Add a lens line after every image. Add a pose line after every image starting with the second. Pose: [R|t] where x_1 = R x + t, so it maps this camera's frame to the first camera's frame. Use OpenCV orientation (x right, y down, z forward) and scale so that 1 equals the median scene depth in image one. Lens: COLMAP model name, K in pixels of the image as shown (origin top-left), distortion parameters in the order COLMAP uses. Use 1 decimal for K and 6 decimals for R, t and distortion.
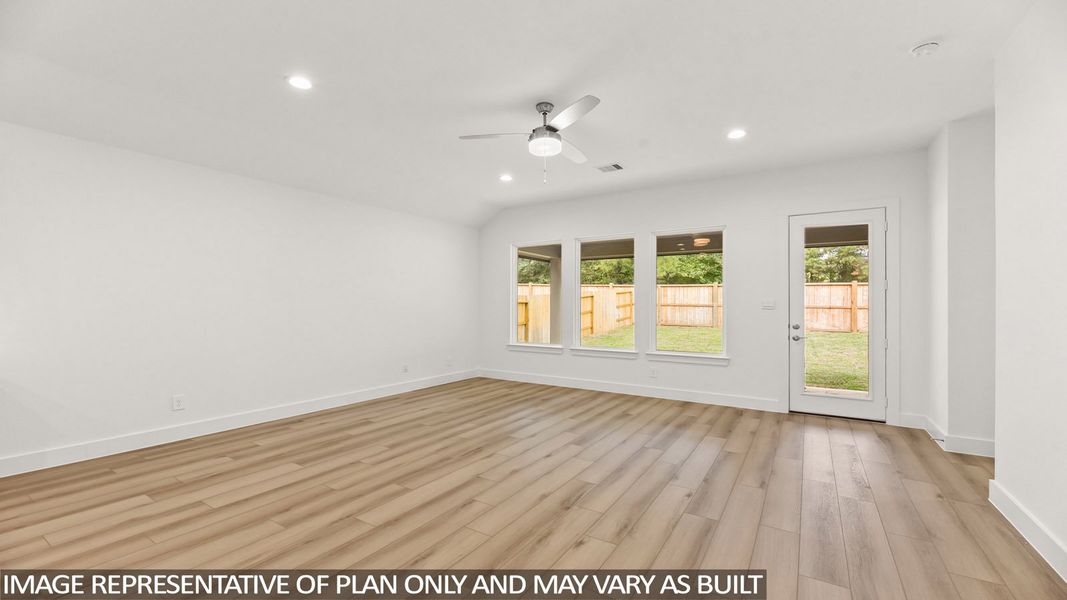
lens RADIAL K [[434.8, 0, 532.9], [0, 434.8, 304.2], [0, 0, 1]] dist [-0.001760, -0.000169]
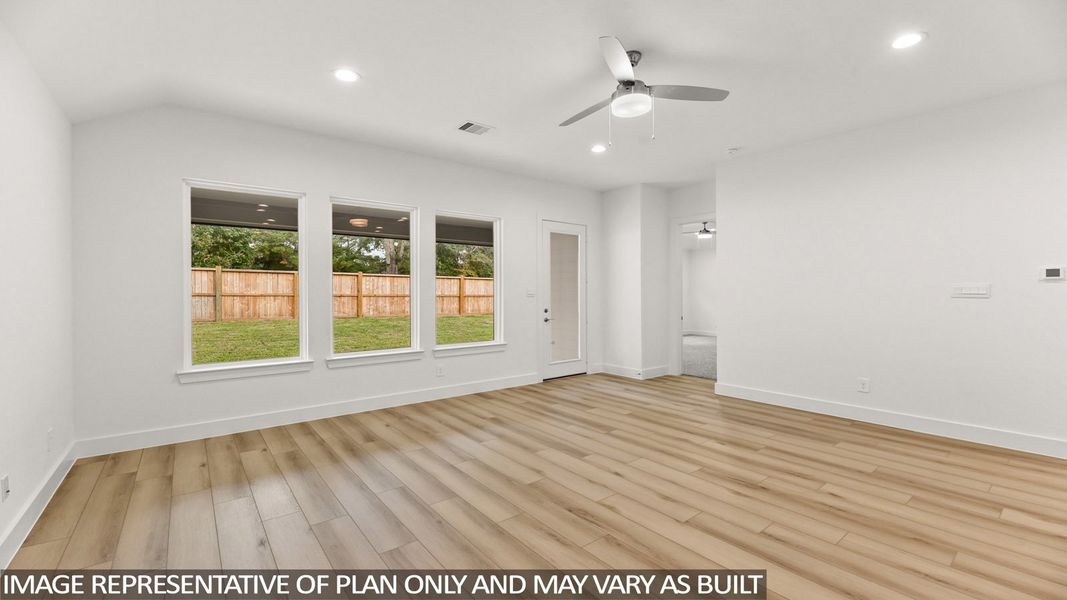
lens RADIAL K [[439.5, 0, 528.9], [0, 439.5, 292.3], [0, 0, 1]] dist [-0.007184, -0.000440]
pose [[0.331646, -0.001964, 0.943402, -0.788044], [0.003511, 0.999993, 0.000847, -0.001664], [-0.943397, 0.003031, 0.331651, 0.850652]]
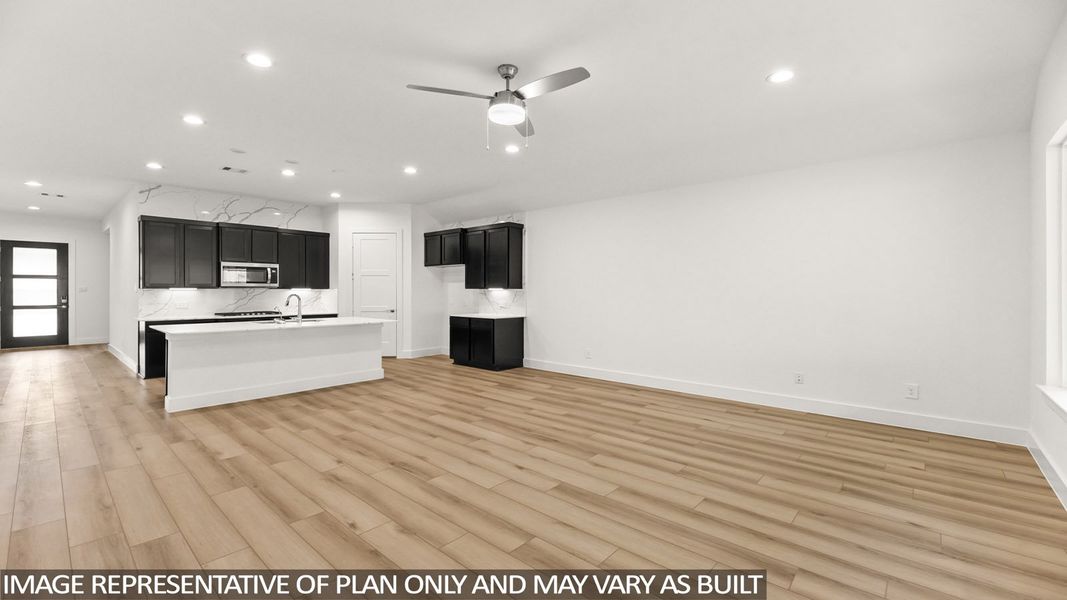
lens RADIAL K [[439.5, 0, 528.9], [0, 439.5, 292.3], [0, 0, 1]] dist [-0.007184, -0.000440]
pose [[-0.164359, -0.001029, -0.986400, 0.849725], [-0.001911, 0.999998, -0.000725, 0.006815], [0.986399, 0.001765, -0.164360, 1.118602]]
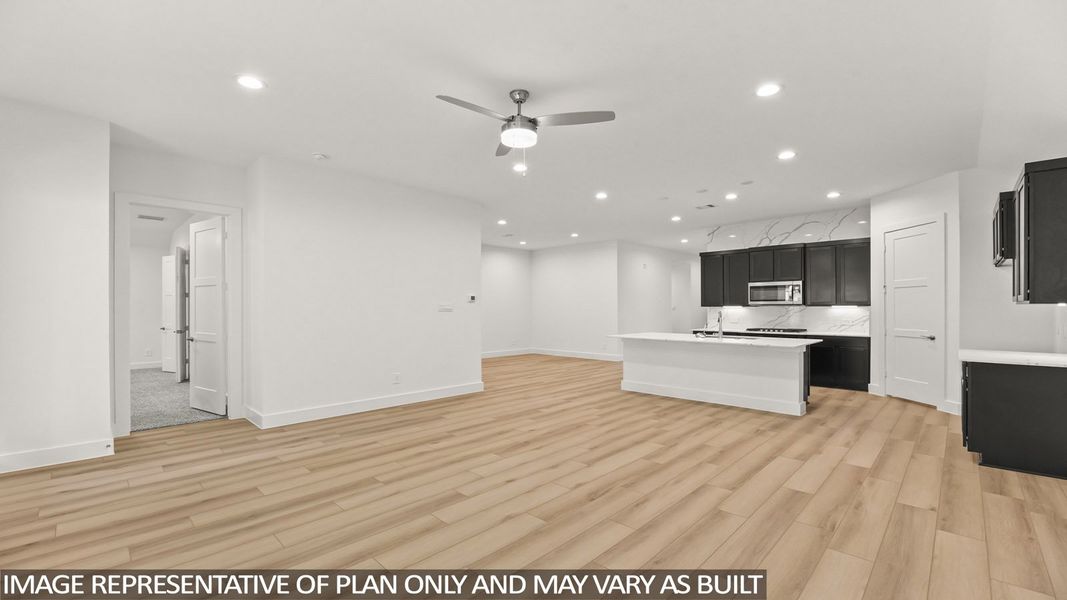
lens RADIAL K [[434.8, 0, 532.9], [0, 434.8, 304.2], [0, 0, 1]] dist [-0.001760, -0.000169]
pose [[-0.978823, 0.000294, 0.204706, -0.181012], [-0.001793, 0.999948, -0.010010, 0.004080], [-0.204698, -0.010165, -0.978772, 1.782666]]
